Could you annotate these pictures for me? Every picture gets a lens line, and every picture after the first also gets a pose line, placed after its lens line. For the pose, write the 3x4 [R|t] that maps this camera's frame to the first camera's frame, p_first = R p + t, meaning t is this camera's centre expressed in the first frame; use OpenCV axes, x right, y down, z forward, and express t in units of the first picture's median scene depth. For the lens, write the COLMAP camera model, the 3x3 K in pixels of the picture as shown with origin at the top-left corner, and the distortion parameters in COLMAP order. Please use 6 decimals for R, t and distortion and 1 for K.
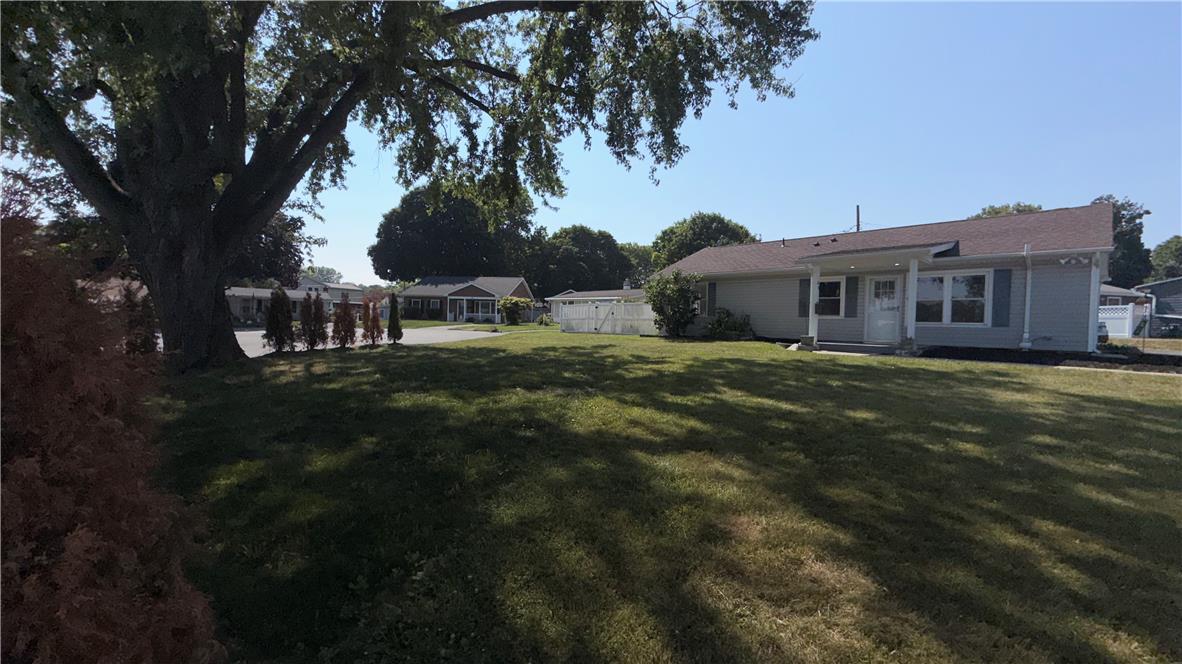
lens RADIAL K [[476.4, 0, 593.2], [0, 476.4, 332.9], [0, 0, 1]] dist [-0.001039, 0.000462]
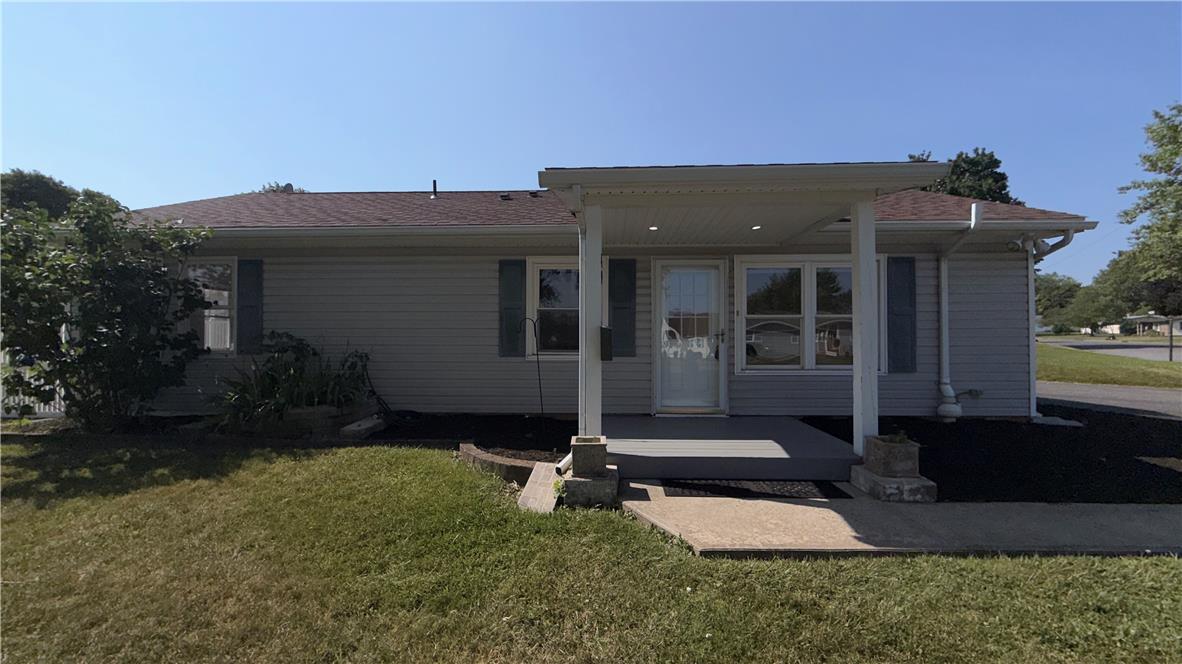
lens RADIAL K [[476.4, 0, 587.2], [0, 476.4, 331.0], [0, 0, 1]] dist [-0.001039, 0.000462]
pose [[0.717298, -0.017217, 0.696554, 0.234486], [0.033714, 0.999381, -0.010015, -0.053368], [-0.695951, 0.030668, 0.717434, 0.743878]]
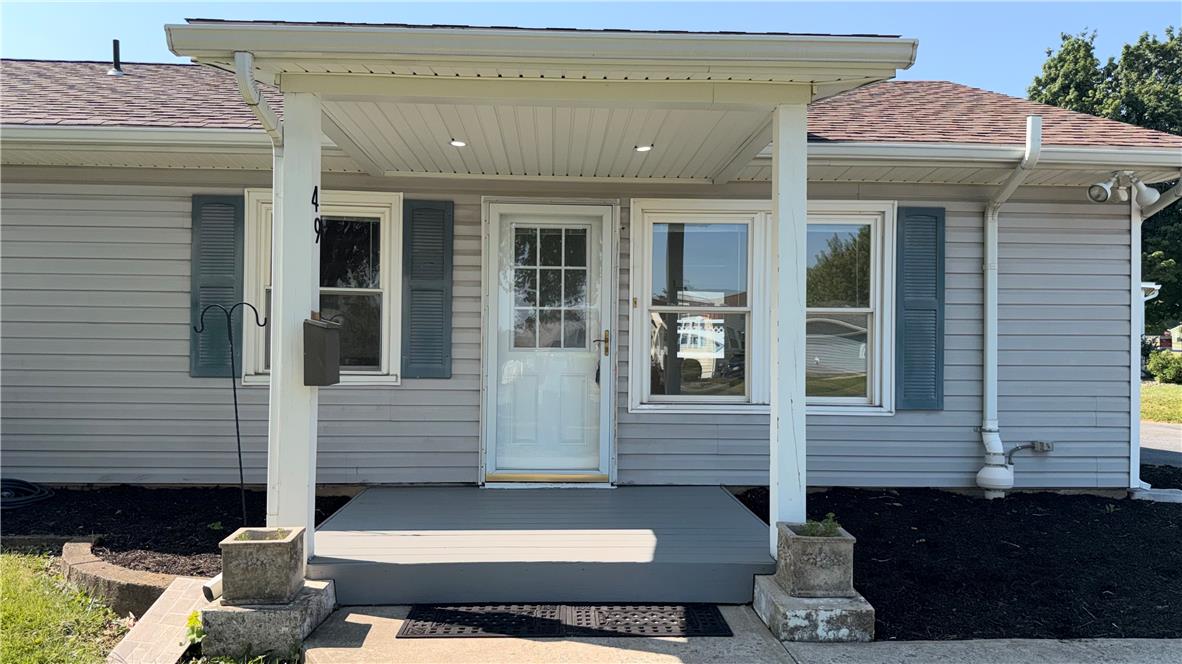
lens RADIAL K [[854.3, 0, 590.2], [0, 854.3, 341.1], [0, 0, 1]] dist [0.042552, -0.043944]
pose [[0.657926, -0.015733, 0.752918, 0.292871], [0.021591, 0.999765, 0.002024, -0.051108], [-0.752773, 0.014925, 0.658111, 0.692416]]
